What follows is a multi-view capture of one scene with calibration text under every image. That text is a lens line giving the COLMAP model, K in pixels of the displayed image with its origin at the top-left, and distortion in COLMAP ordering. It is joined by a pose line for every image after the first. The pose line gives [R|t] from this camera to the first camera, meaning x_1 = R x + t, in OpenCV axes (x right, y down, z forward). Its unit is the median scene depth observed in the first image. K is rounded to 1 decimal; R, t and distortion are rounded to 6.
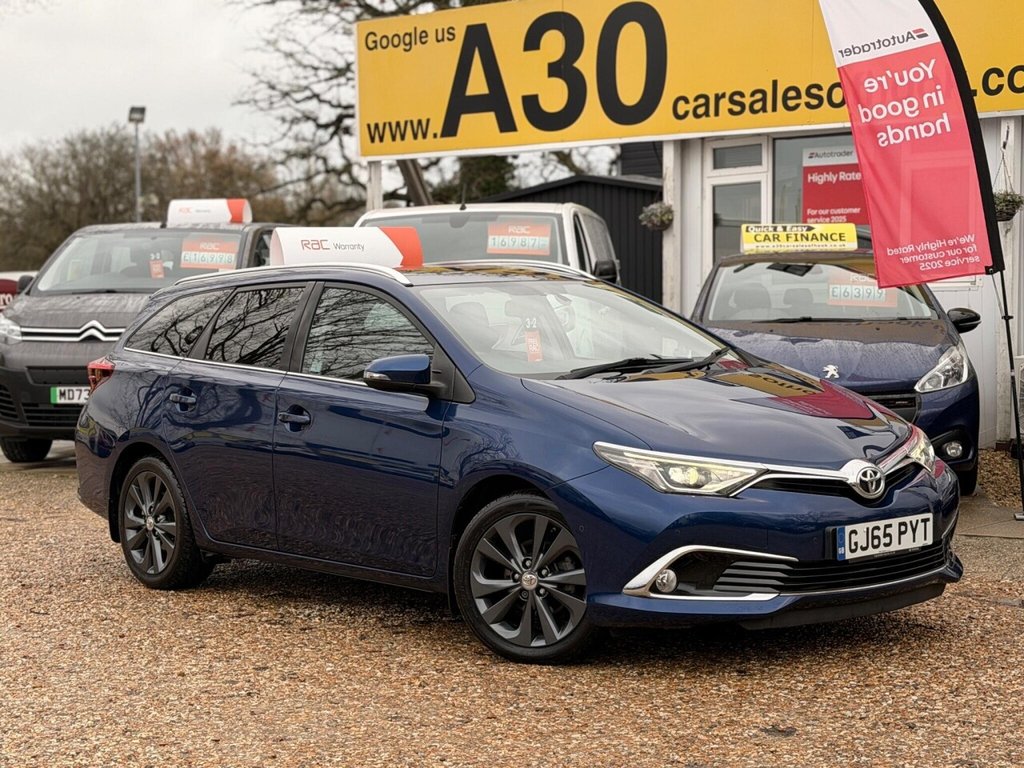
lens RADIAL K [[1944.6, 0, 513.1], [0, 1944.6, 369.0], [0, 0, 1]] dist [0.148685, 0.029064]
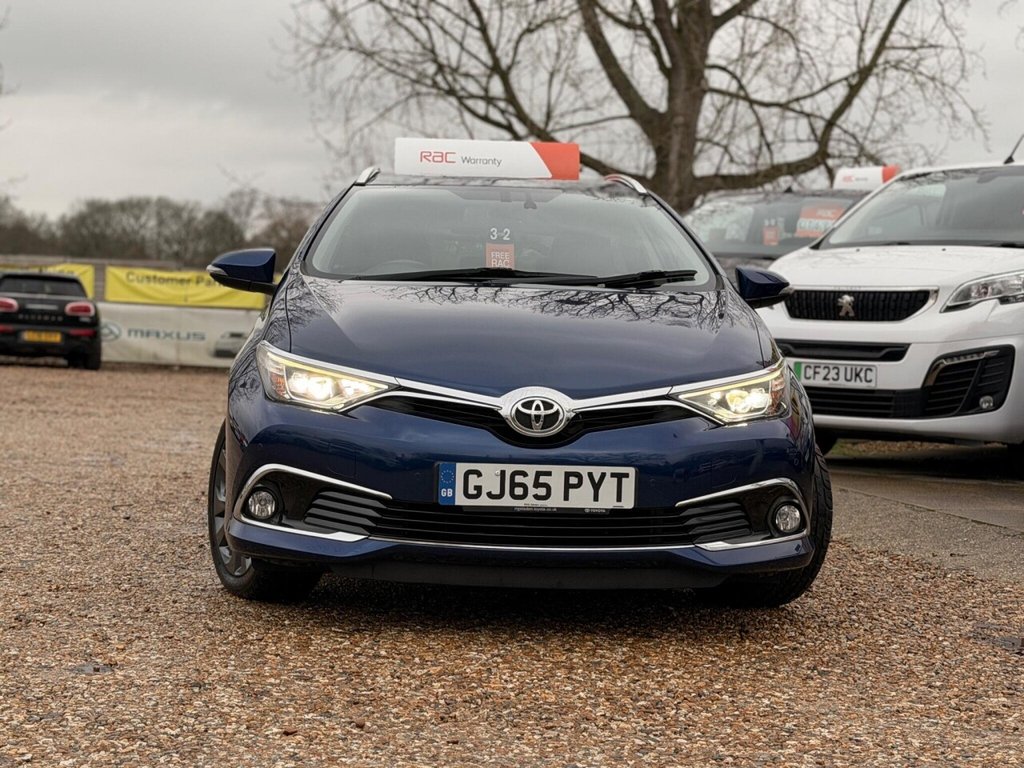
lens RADIAL K [[1940.8, 0, 477.4], [0, 1940.8, 385.2], [0, 0, 1]] dist [0.129927, 0.059708]
pose [[0.797445, 0.073388, -0.598912, 0.543762], [-0.078155, 0.996777, 0.018078, 0.029410], [0.598309, 0.032391, 0.800611, 0.322827]]
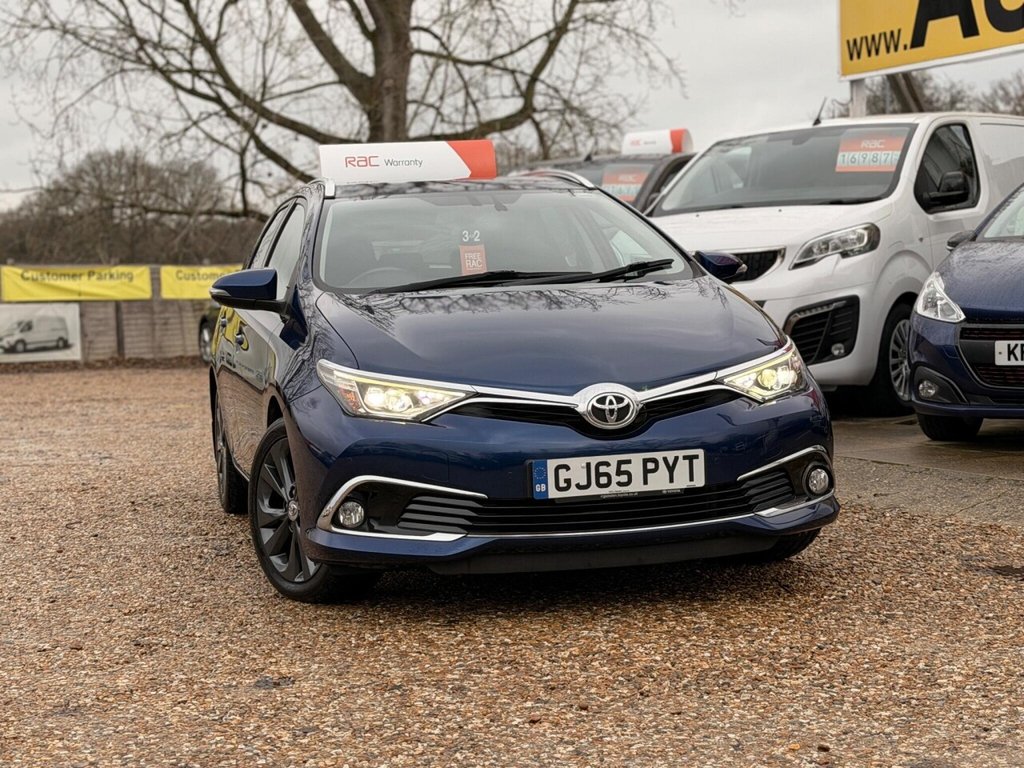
lens RADIAL K [[1946.2, 0, 494.6], [0, 1946.2, 384.0], [0, 0, 1]] dist [0.148135, -0.069920]
pose [[0.891563, 0.013376, -0.452699, 0.452940], [0.001286, 0.999485, 0.032065, 0.017090], [0.452894, -0.029170, 0.891087, 0.197910]]
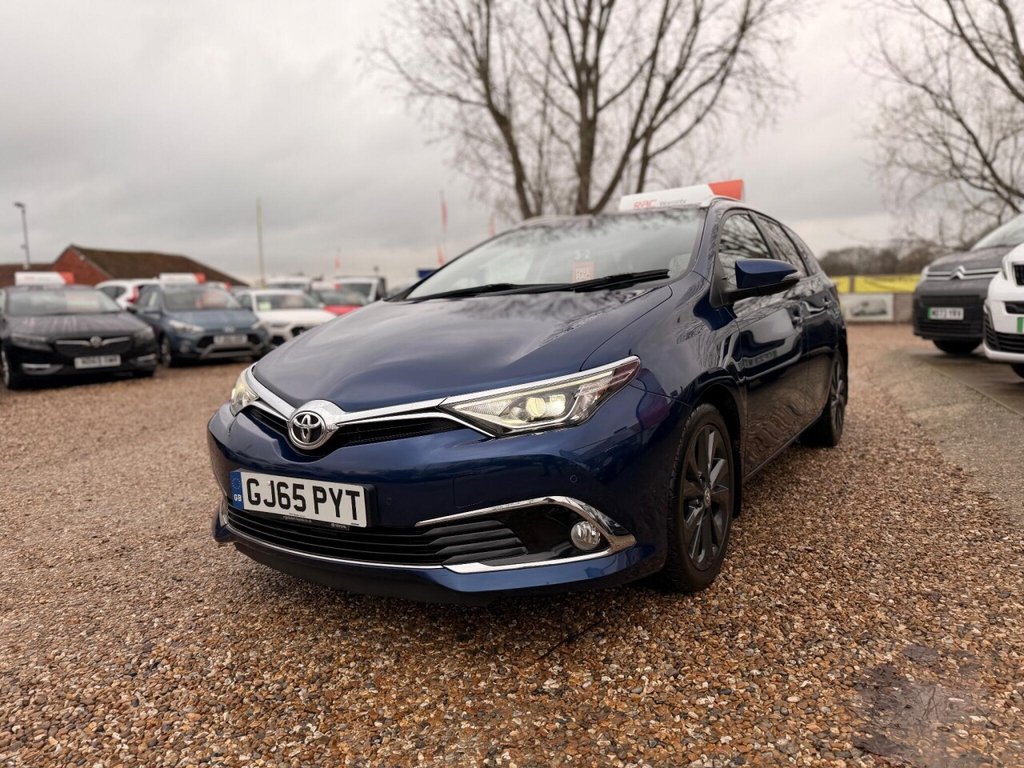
lens RADIAL K [[718.5, 0, 501.3], [0, 718.5, 384.9], [0, 0, 1]] dist [0.043117, -0.051286]
pose [[0.297432, 0.116255, -0.947639, 0.427850], [-0.004678, 0.992724, 0.120318, 0.002412], [0.954732, -0.031354, 0.295811, 0.862892]]
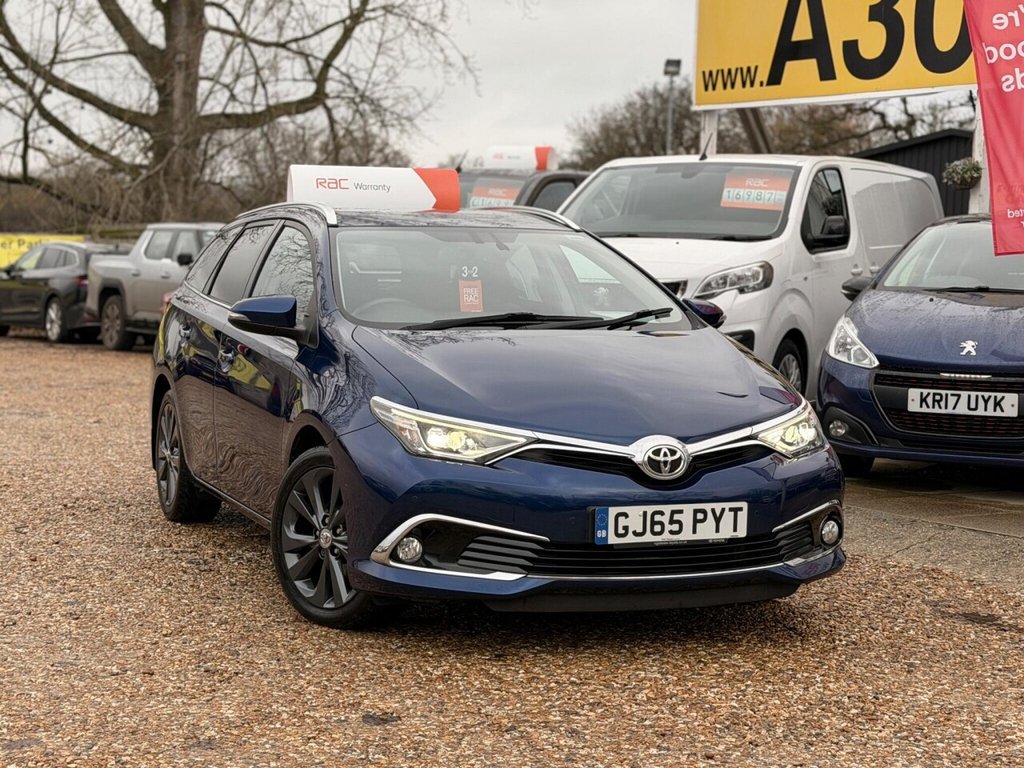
lens RADIAL K [[1948.1, 0, 512.0], [0, 1948.1, 384.0], [0, 0, 1]] dist [0.142194, -0.049999]
pose [[0.945702, 0.064137, -0.318645, 0.347779], [-0.054958, 0.997776, 0.037722, -0.006365], [0.320356, -0.018161, 0.947123, 0.116544]]
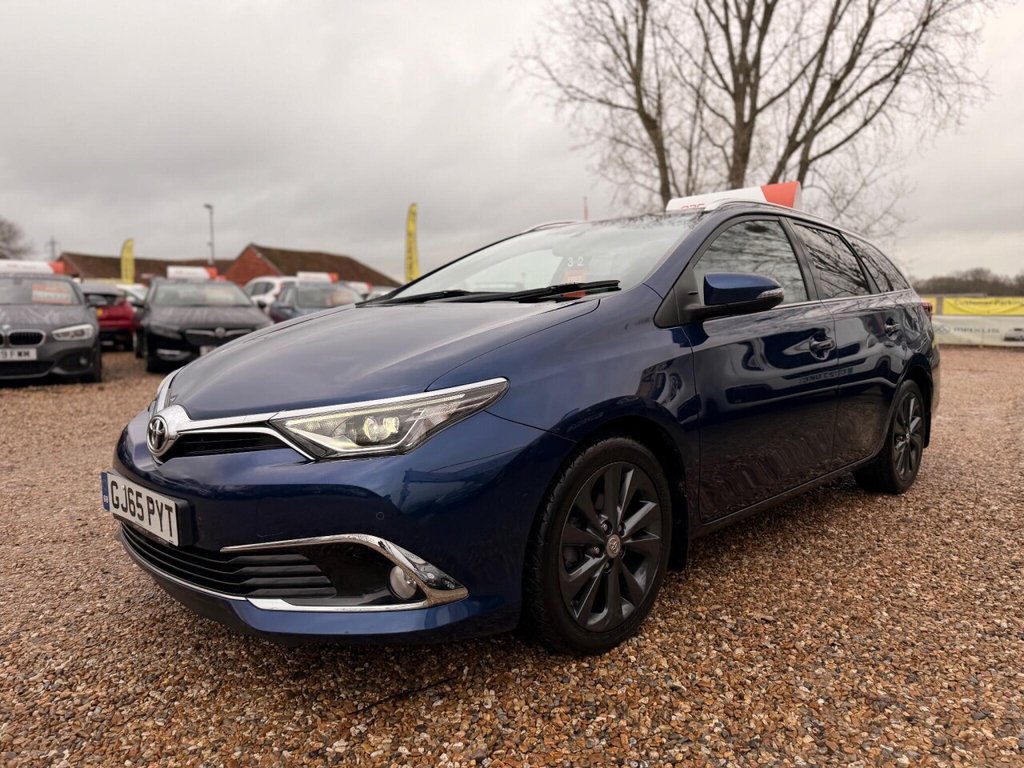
lens RADIAL K [[716.9, 0, 512.0], [0, 716.9, 384.0], [0, 0, 1]] dist [0.020266, -0.023851]
pose [[0.092745, 0.120502, -0.988371, 0.416546], [-0.041211, 0.992264, 0.117109, -0.001658], [0.994837, 0.029870, 0.096994, 0.970522]]
